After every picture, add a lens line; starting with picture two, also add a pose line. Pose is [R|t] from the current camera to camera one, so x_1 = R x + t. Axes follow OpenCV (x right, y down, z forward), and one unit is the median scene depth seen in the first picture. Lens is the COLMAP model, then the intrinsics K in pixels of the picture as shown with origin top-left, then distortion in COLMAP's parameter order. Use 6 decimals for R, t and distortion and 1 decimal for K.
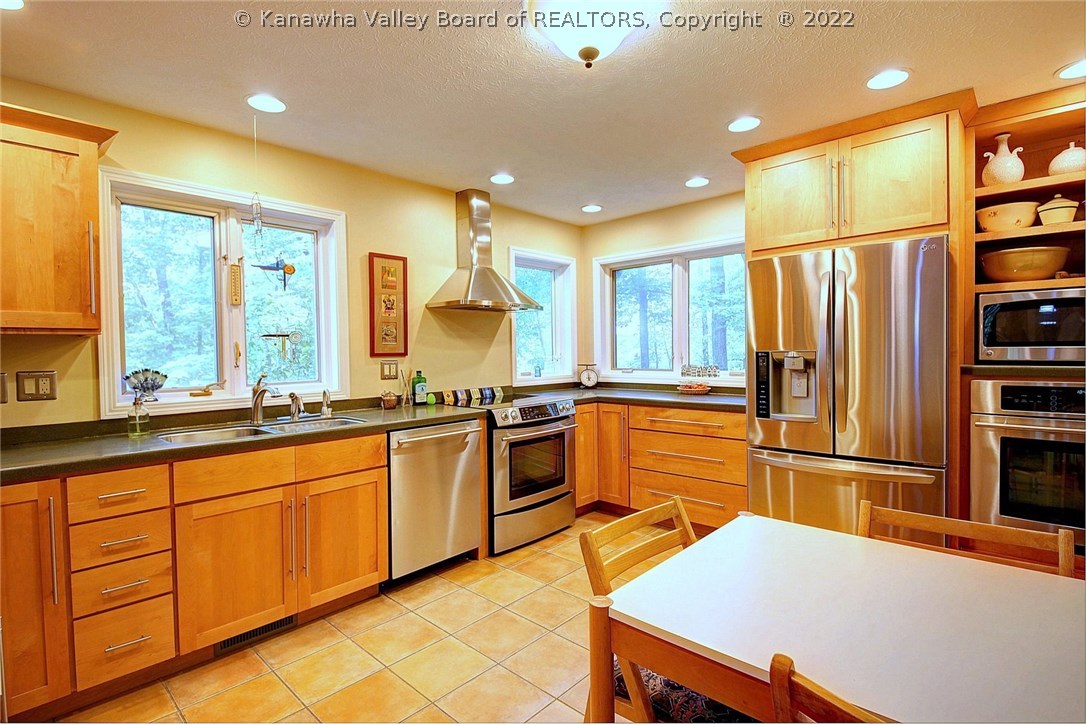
lens RADIAL K [[523.9, 0, 543.0], [0, 523.9, 362.0], [0, 0, 1]] dist [0.033979, -0.027690]
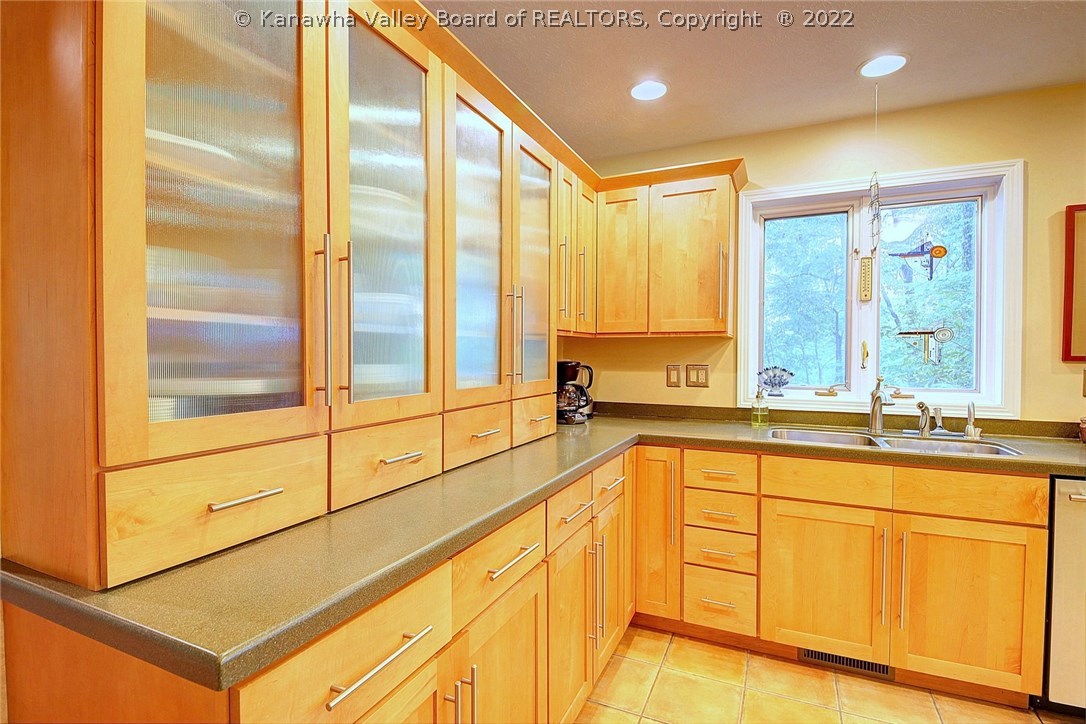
lens RADIAL K [[523.9, 0, 543.0], [0, 523.9, 362.0], [0, 0, 1]] dist [0.033979, -0.027690]
pose [[0.311126, 0.029569, -0.949909, 0.141010], [-0.029280, 0.999340, 0.021518, -0.005654], [0.949918, 0.021119, 0.311786, 0.208851]]
